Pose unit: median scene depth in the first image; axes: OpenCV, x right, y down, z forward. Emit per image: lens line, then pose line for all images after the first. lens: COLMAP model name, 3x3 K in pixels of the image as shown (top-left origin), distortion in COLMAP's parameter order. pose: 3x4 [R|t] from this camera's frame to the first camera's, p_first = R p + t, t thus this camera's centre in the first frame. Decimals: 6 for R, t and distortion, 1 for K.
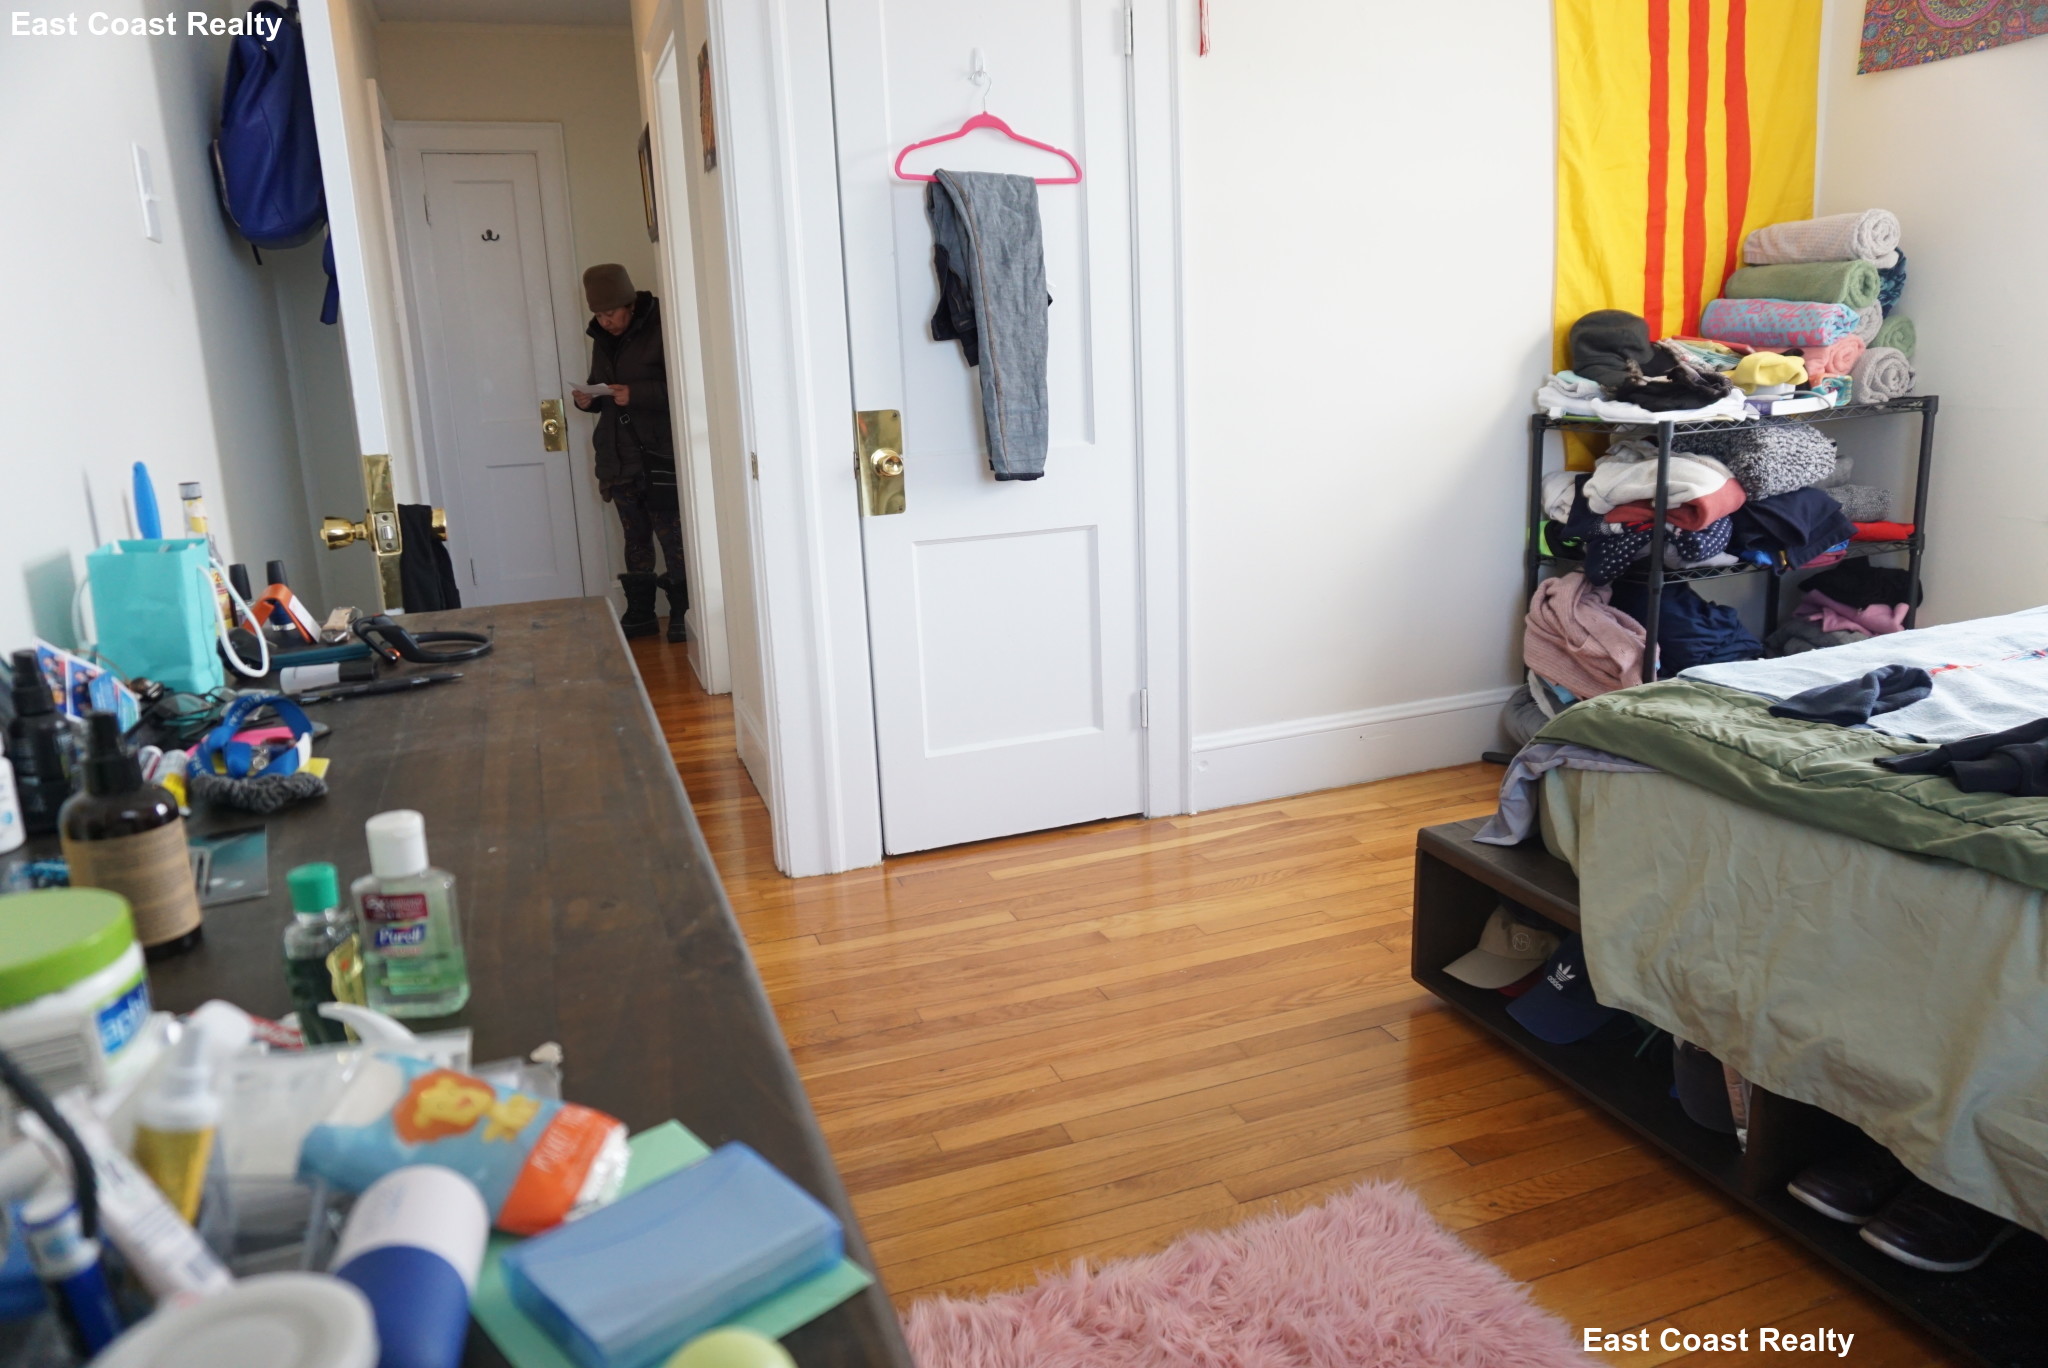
lens RADIAL K [[1435.8, 0, 1029.0], [0, 1435.8, 675.2], [0, 0, 1]] dist [-0.001373, -0.000041]
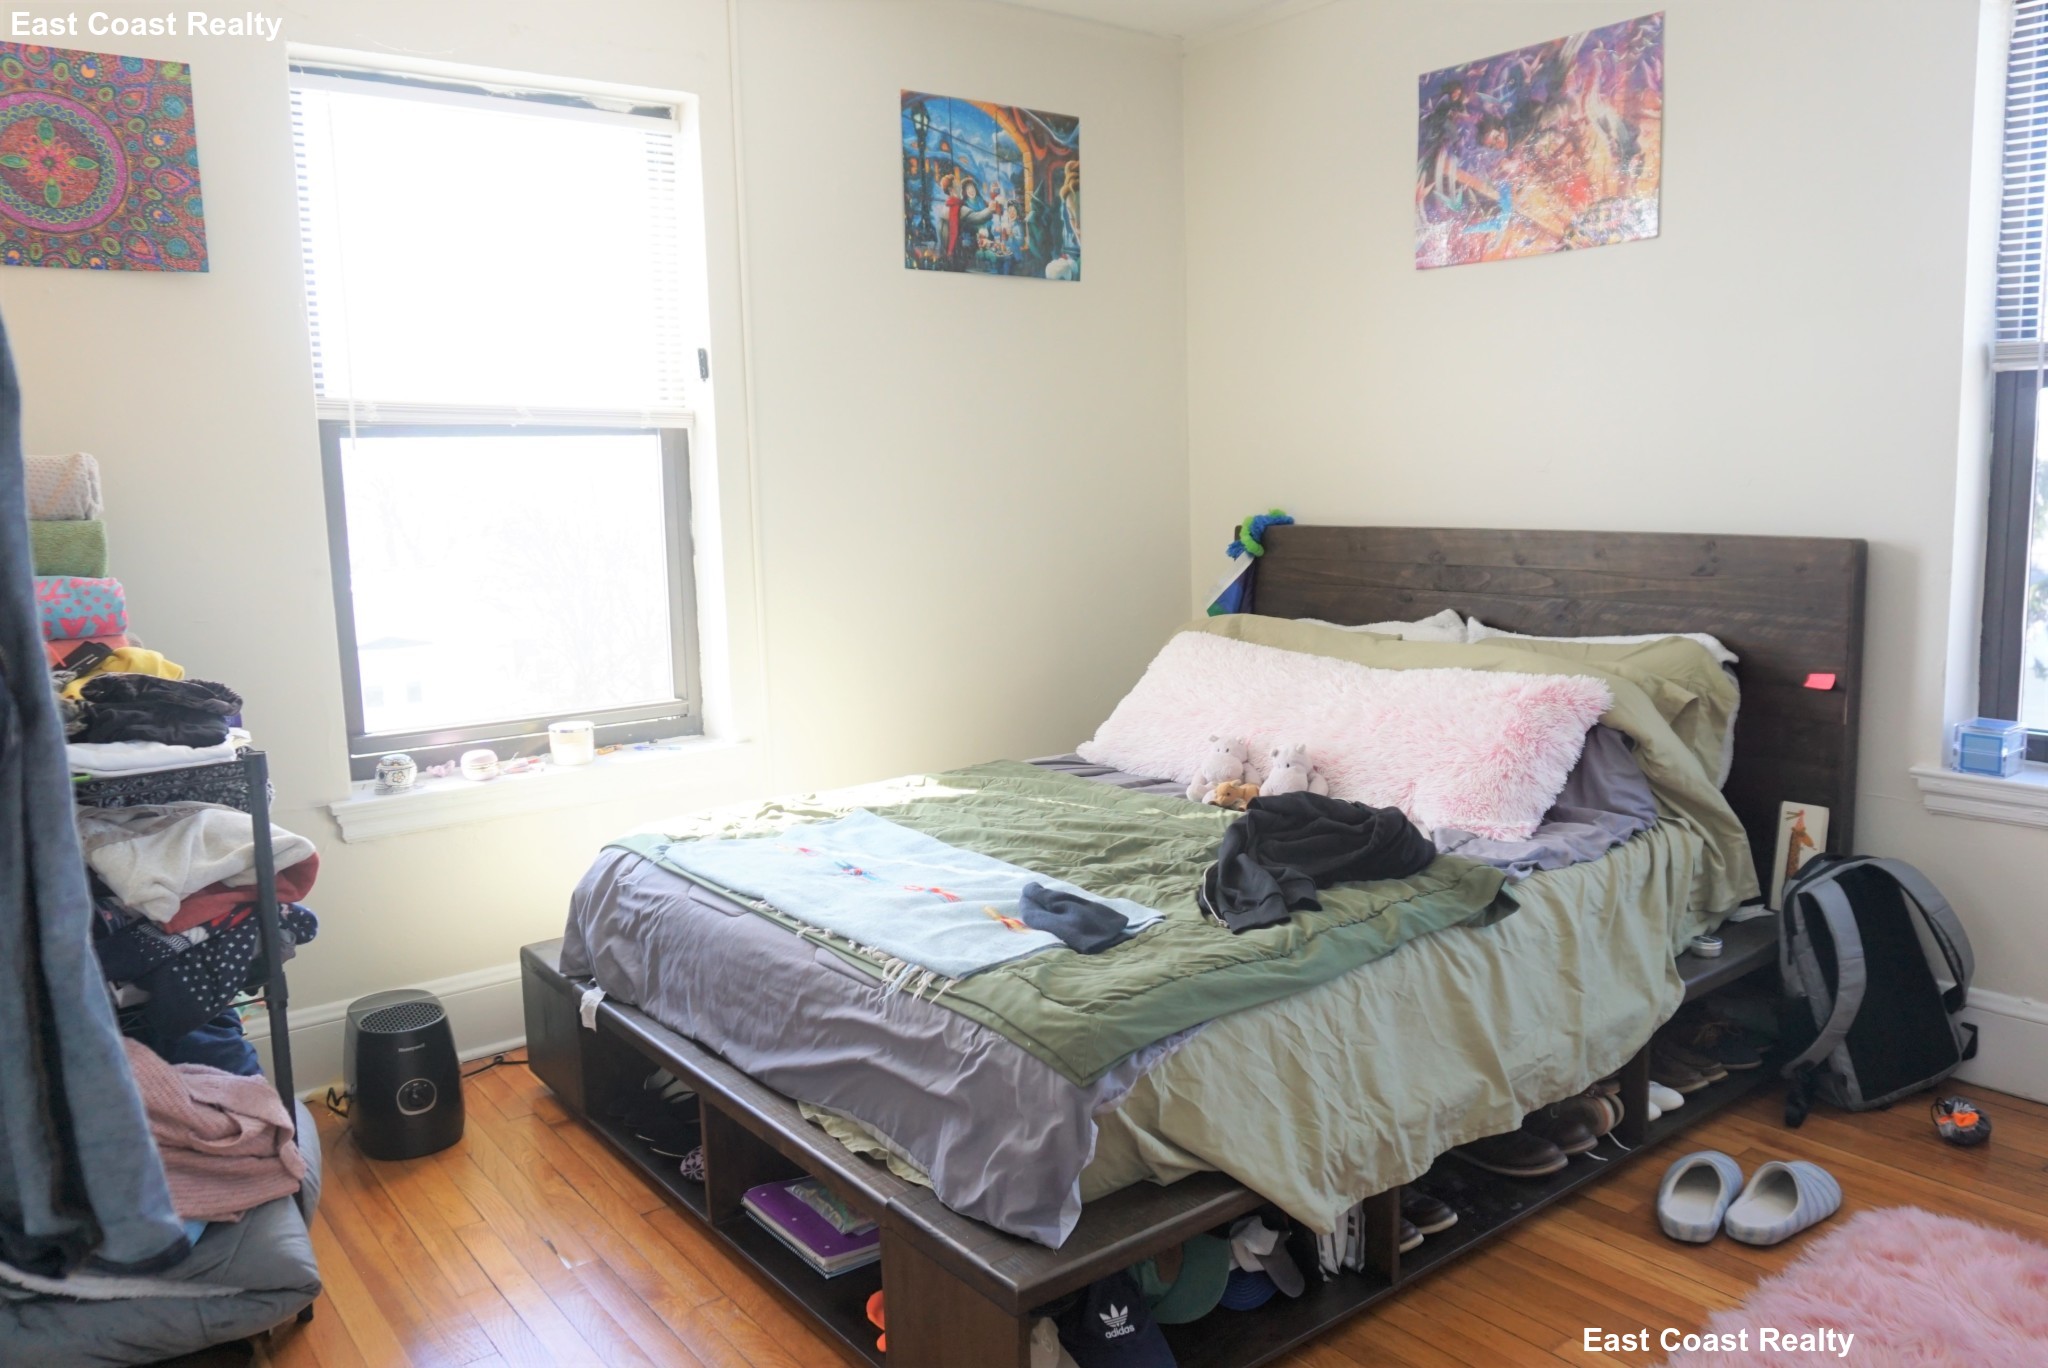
lens RADIAL K [[1435.8, 0, 1027.7], [0, 1435.8, 686.1], [0, 0, 1]] dist [-0.001373, -0.000041]
pose [[-0.320166, -0.086720, 0.943384, -0.280414], [0.246603, 0.953844, 0.171373, -0.224346], [-0.914703, 0.287509, -0.284003, 0.824838]]
